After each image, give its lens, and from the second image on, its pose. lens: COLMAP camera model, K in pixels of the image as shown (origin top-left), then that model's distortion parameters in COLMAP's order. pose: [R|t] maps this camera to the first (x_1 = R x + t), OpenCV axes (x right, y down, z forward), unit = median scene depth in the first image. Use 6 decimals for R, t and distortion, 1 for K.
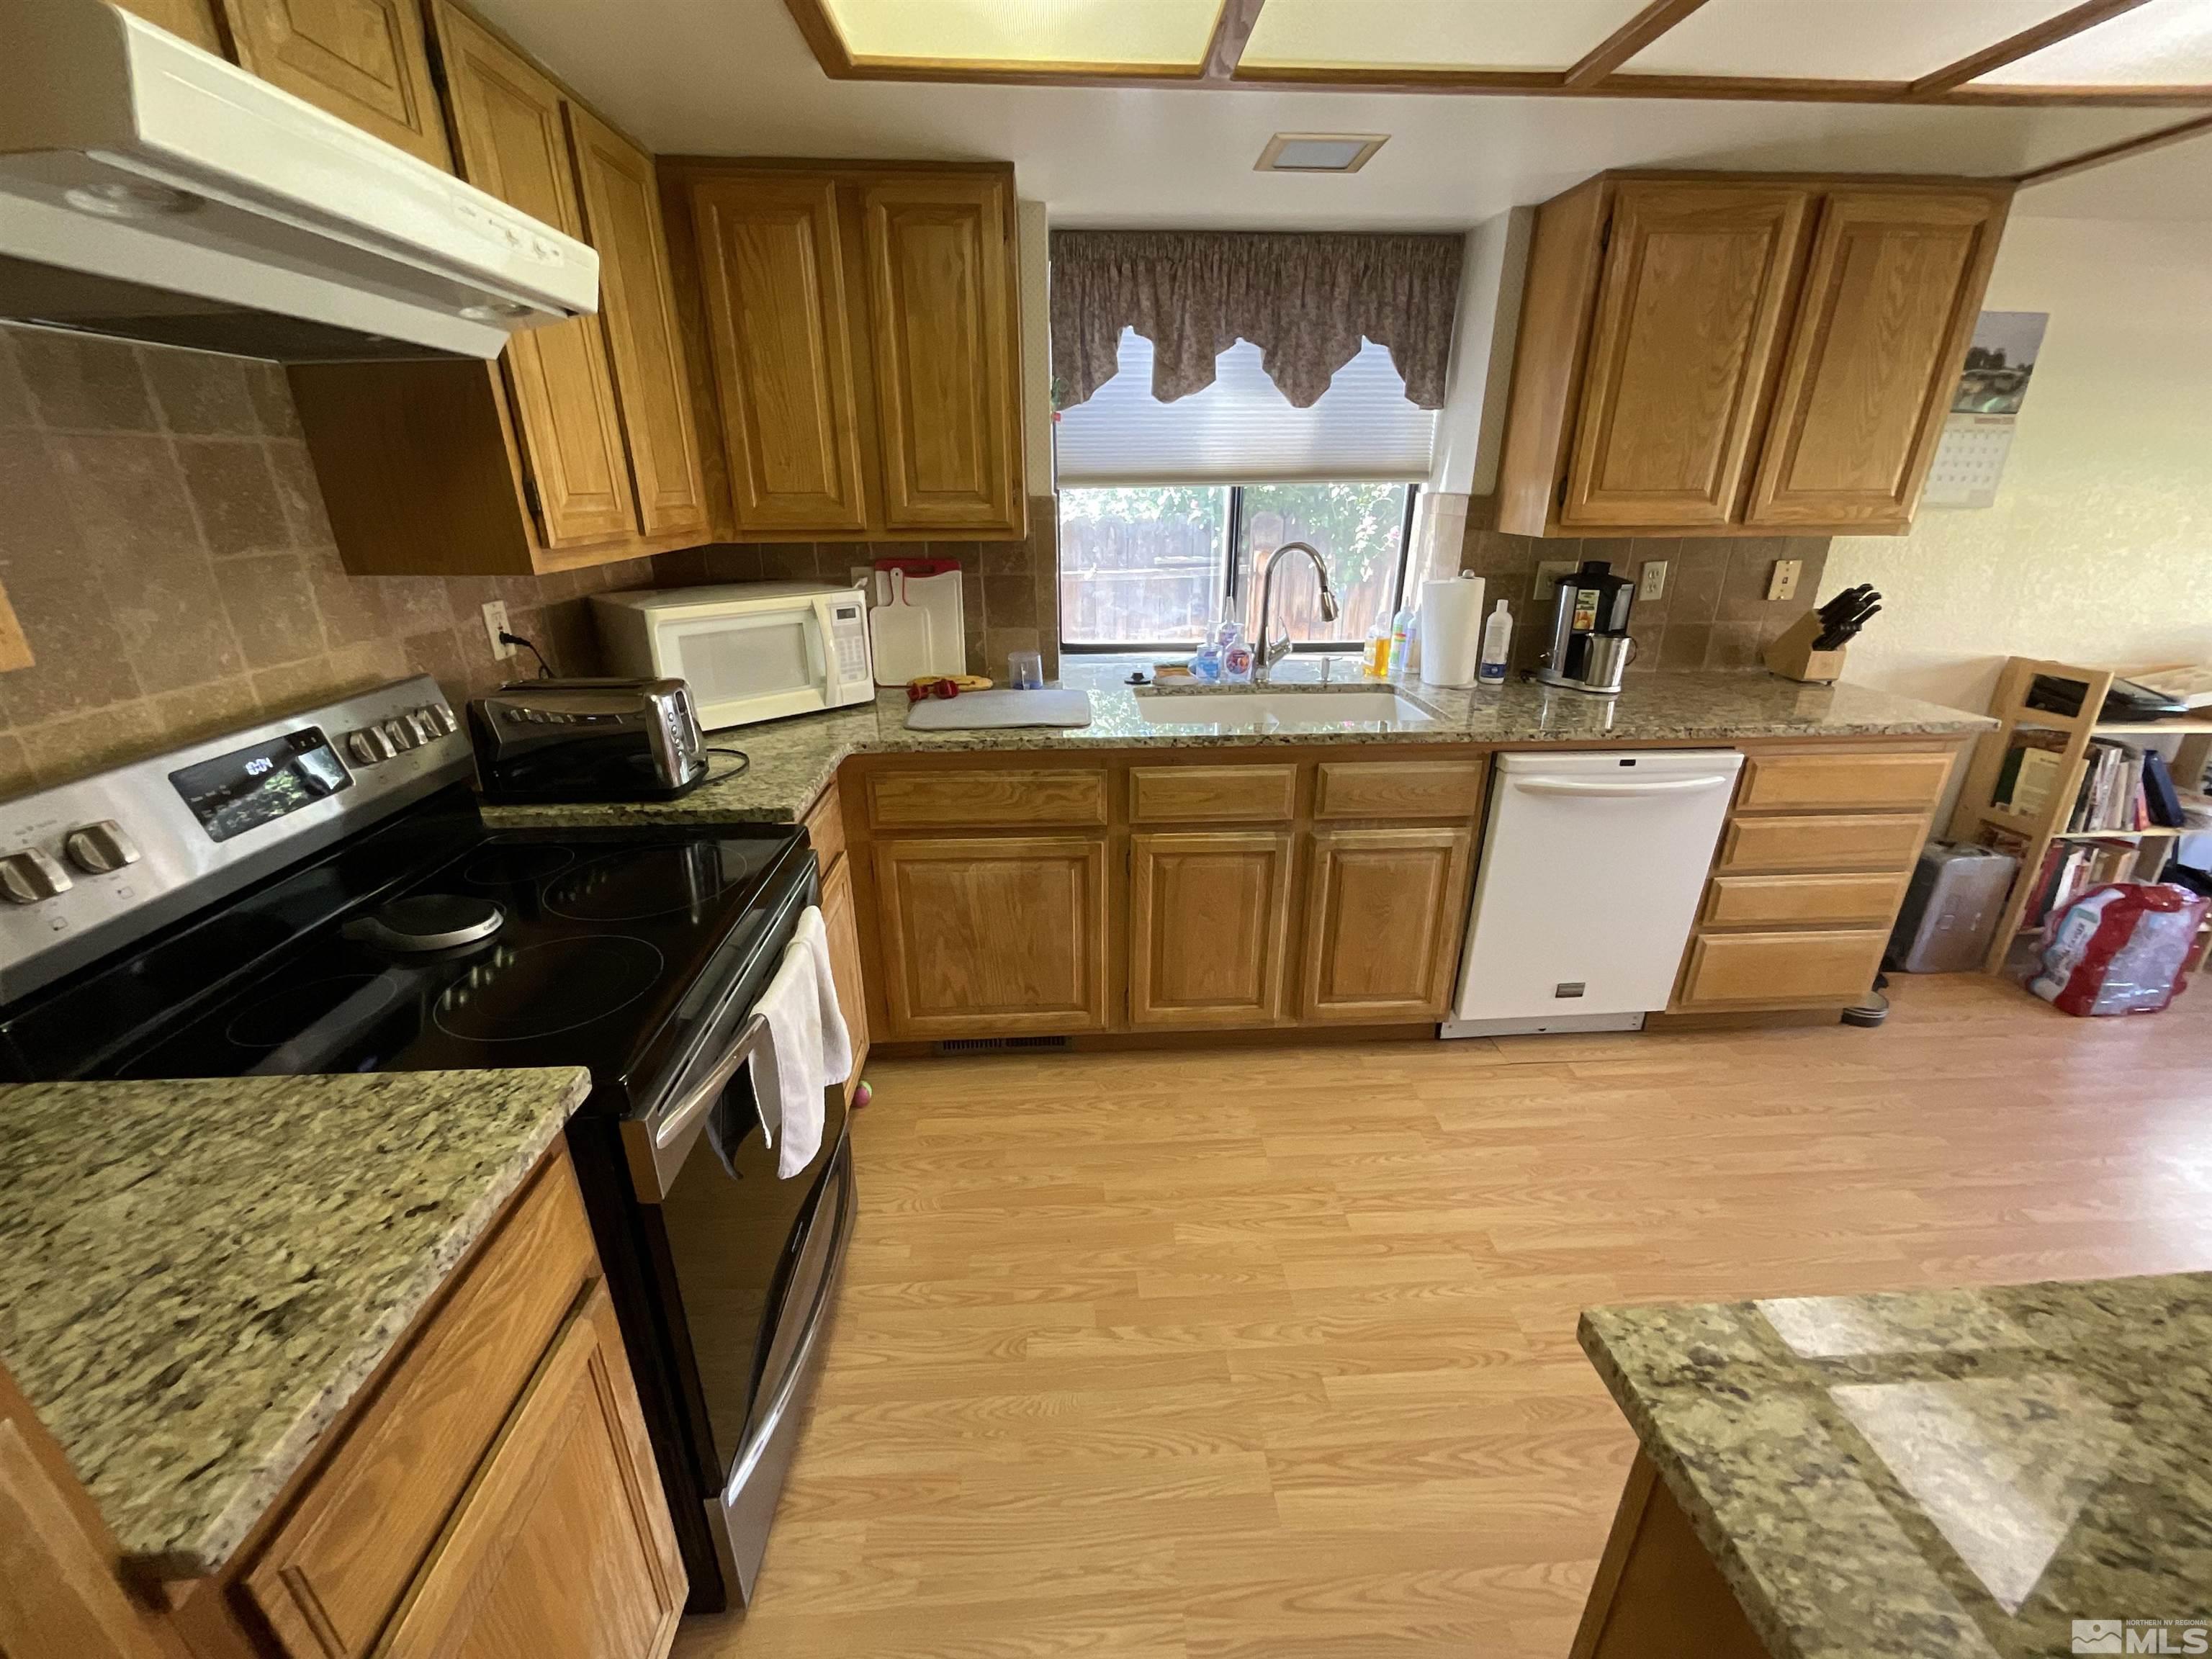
lens RADIAL K [[890.3, 0, 1100.7], [0, 890.3, 828.4], [0, 0, 1]] dist [0.000320, -0.002162]
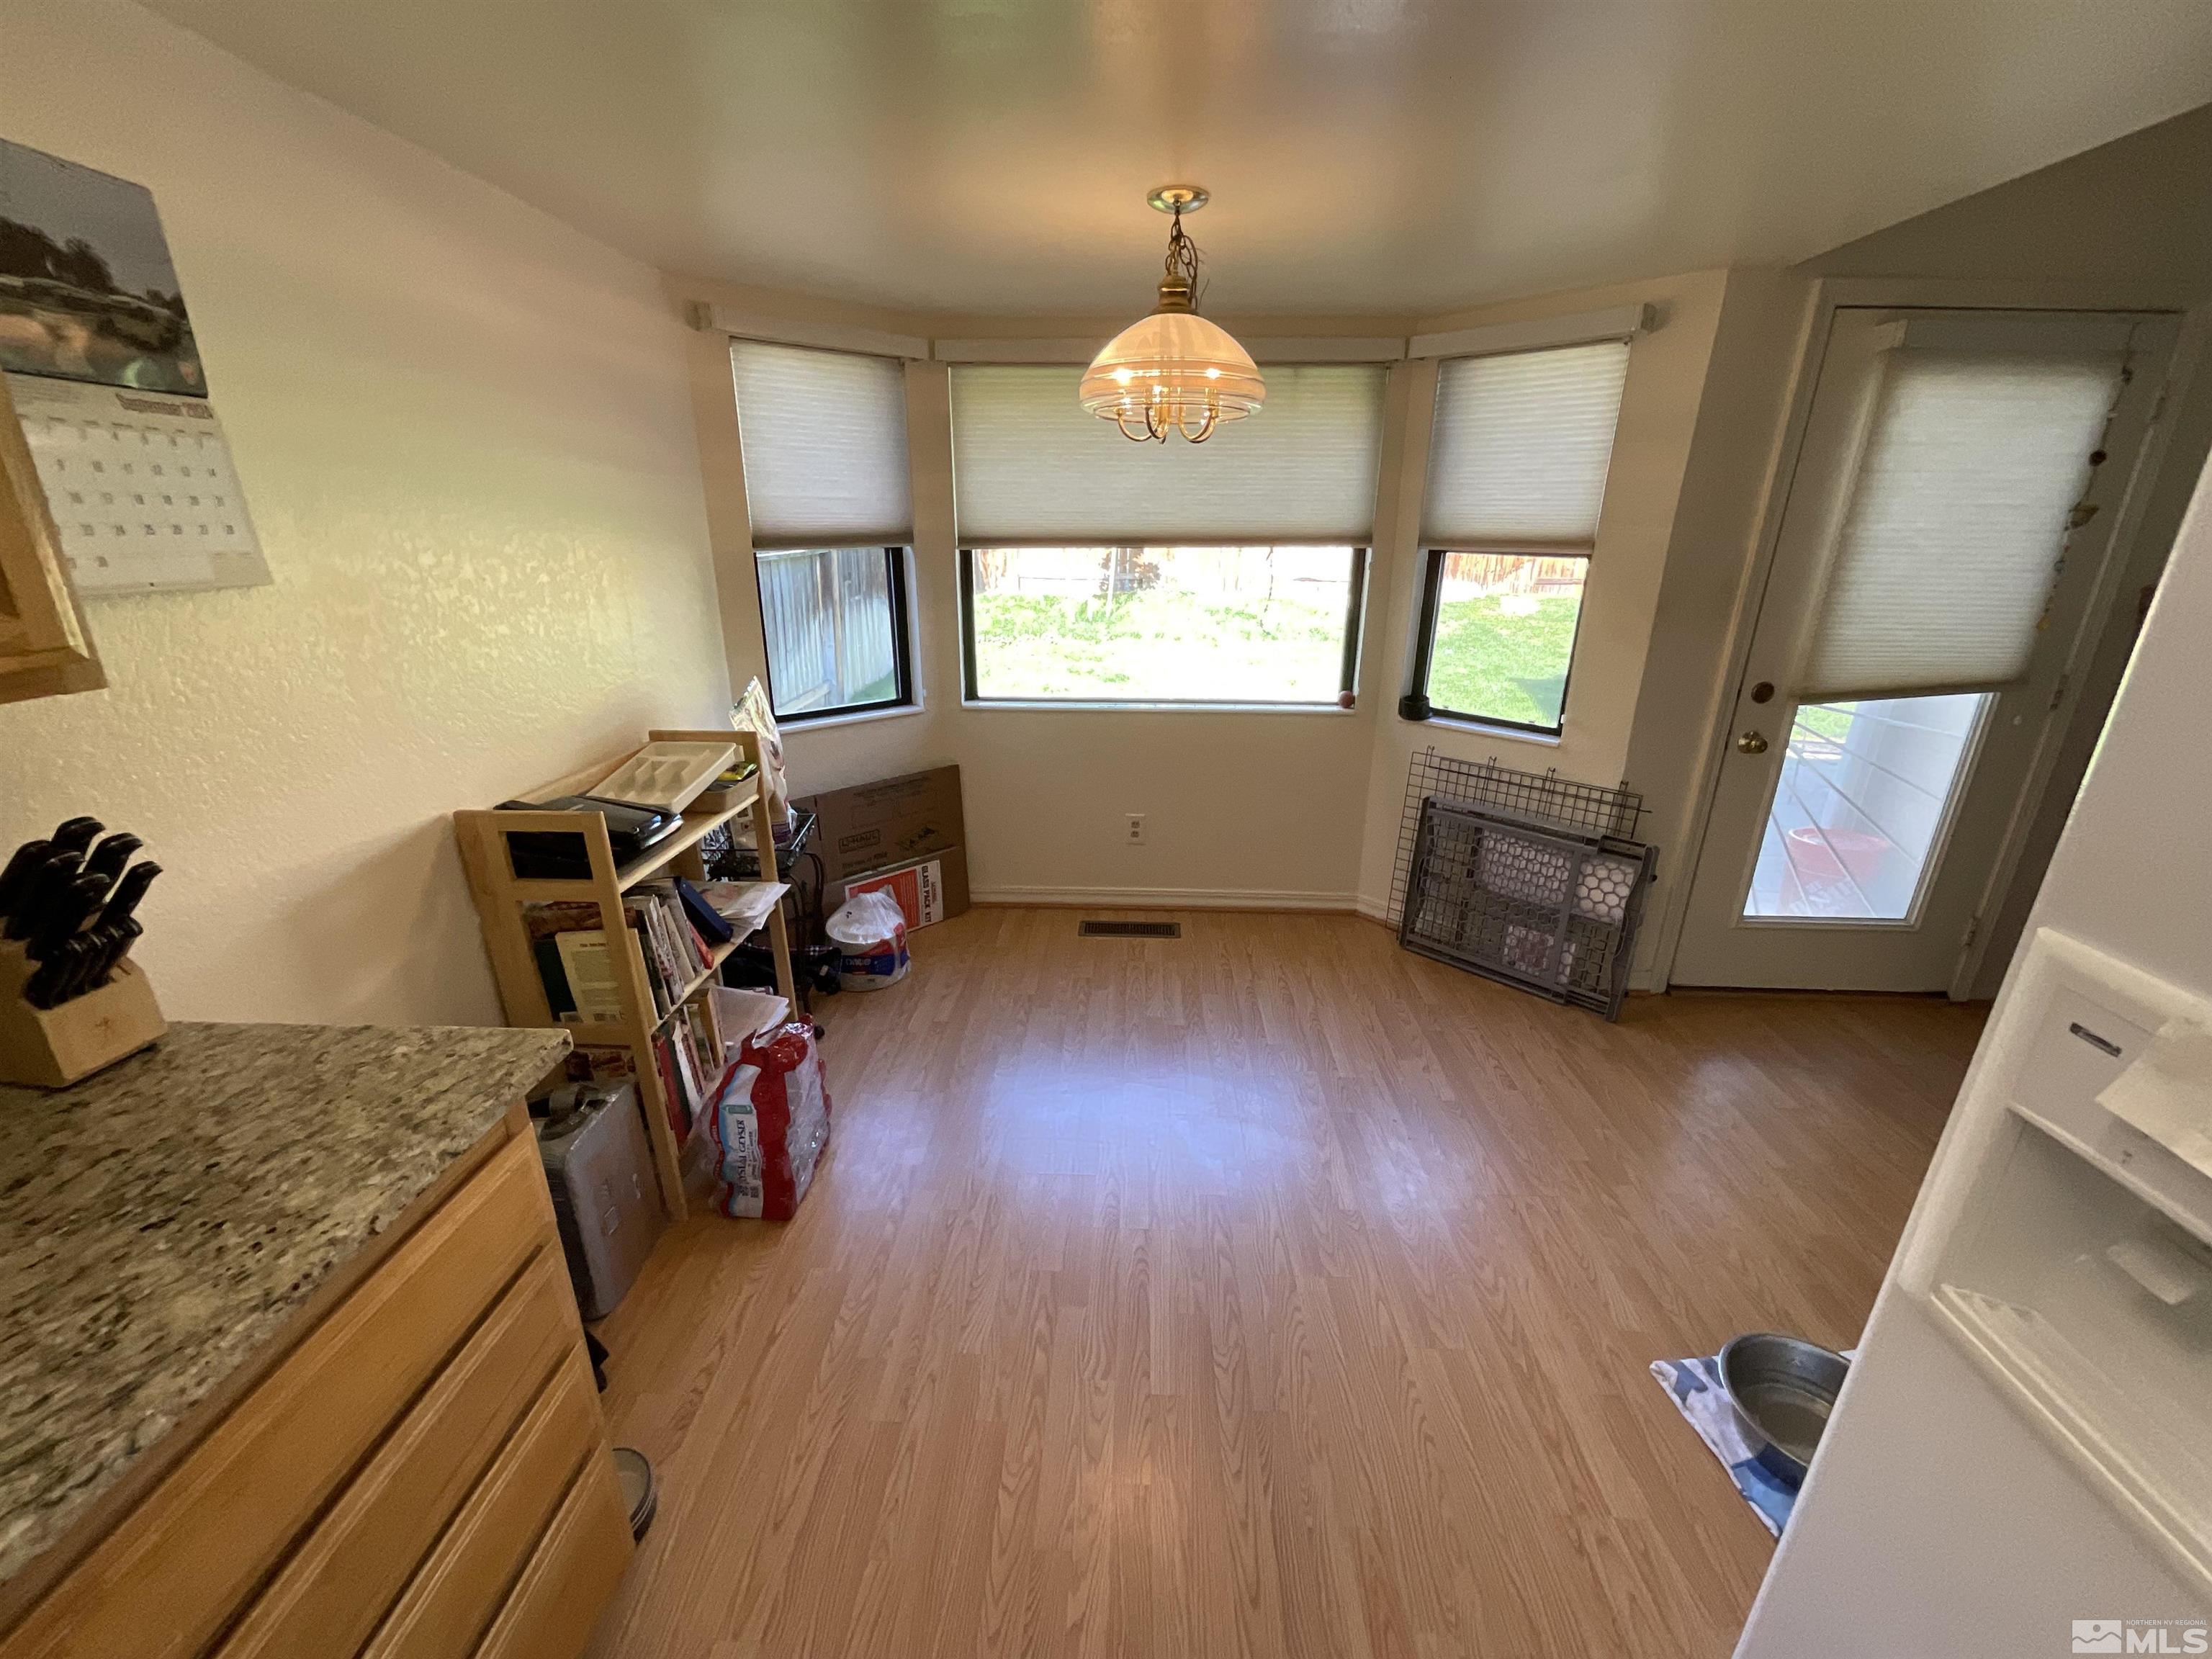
lens RADIAL K [[890.3, 0, 1100.7], [0, 890.3, 828.4], [0, 0, 1]] dist [0.000320, -0.002162]
pose [[0.094027, -0.330217, 0.939210, 0.511228], [0.356020, 0.892159, 0.278032, -0.205456], [-0.929736, 0.308235, 0.201451, 0.489463]]
